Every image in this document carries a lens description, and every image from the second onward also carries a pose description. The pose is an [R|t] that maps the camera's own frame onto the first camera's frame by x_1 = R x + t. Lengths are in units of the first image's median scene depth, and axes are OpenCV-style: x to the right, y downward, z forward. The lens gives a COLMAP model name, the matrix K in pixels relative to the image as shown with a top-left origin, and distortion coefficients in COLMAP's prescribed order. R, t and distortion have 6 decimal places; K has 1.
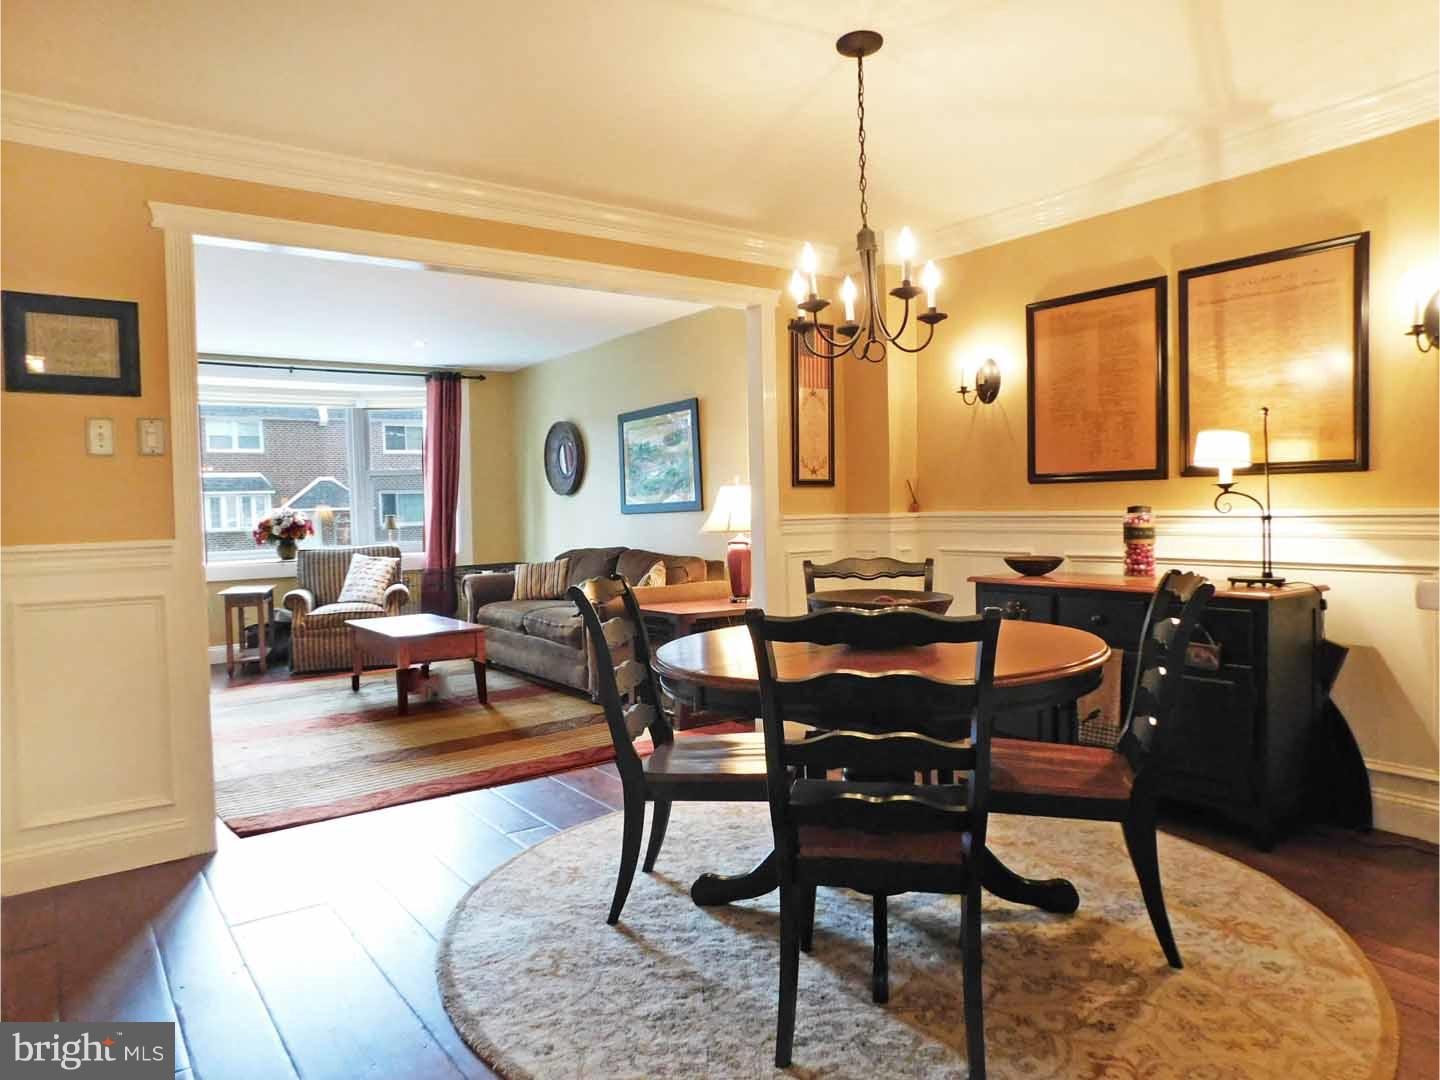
lens RADIAL K [[961.0, 0, 720.0], [0, 961.0, 540.0], [0, 0, 1]] dist [-0.080701, 0.064129]
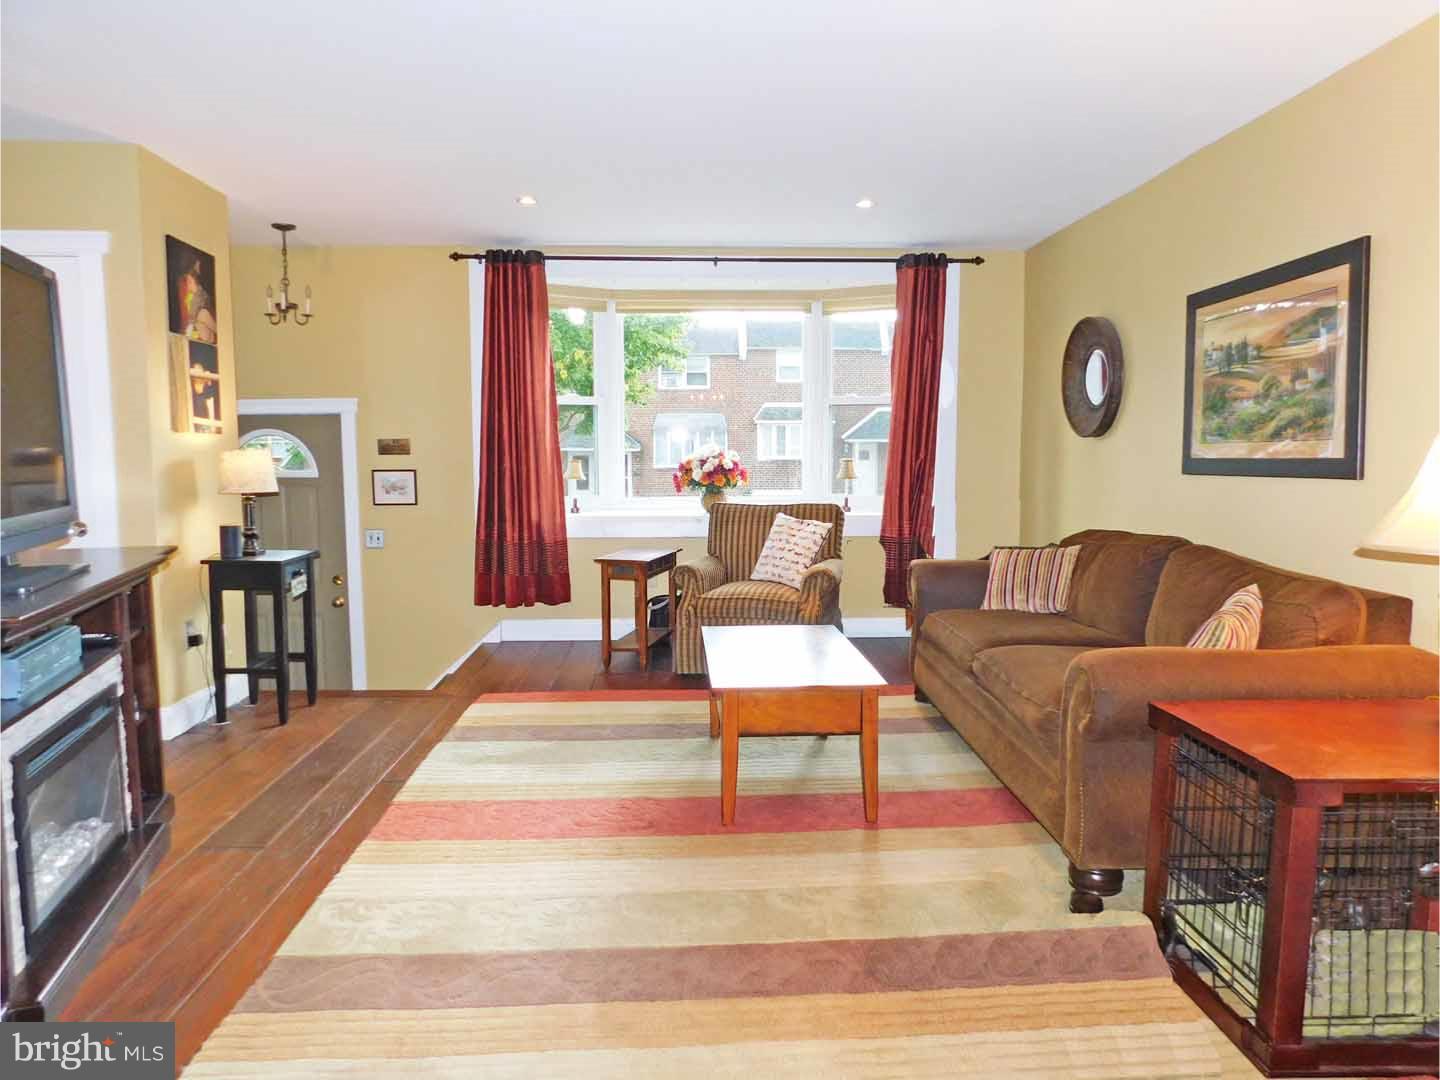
lens RADIAL K [[961.0, 0, 720.0], [0, 961.0, 540.0], [0, 0, 1]] dist [-0.080701, 0.064129]
pose [[0.836541, 0.078499, -0.542252, -0.024750], [-0.040128, 0.995804, 0.082250, -0.023425], [0.546433, -0.047046, 0.836180, 0.372437]]
